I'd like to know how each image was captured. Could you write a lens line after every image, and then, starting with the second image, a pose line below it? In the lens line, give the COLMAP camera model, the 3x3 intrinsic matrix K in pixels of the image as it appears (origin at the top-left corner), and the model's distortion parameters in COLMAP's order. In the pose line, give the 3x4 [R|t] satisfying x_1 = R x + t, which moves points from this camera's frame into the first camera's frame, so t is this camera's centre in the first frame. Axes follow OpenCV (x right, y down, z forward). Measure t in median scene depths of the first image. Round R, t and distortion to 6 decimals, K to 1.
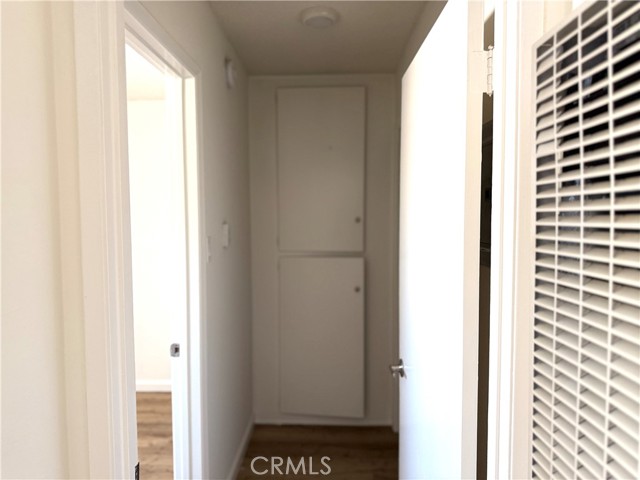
lens RADIAL K [[463.7, 0, 320.0], [0, 463.7, 240.0], [0, 0, 1]] dist [0.176259, -0.286987]
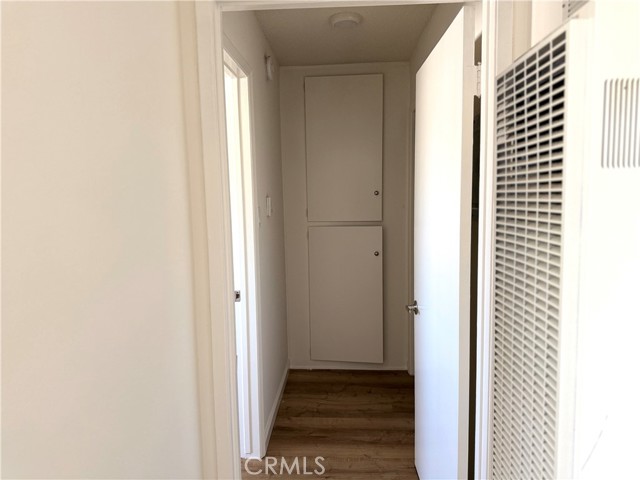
lens RADIAL K [[463.7, 0, 320.0], [0, 463.7, 240.0], [0, 0, 1]] dist [0.176259, -0.286987]
pose [[0.999527, -0.013049, -0.027861, -0.034920], [0.014367, 0.998762, 0.047625, 0.020026], [0.027205, -0.048003, 0.998477, -0.188597]]
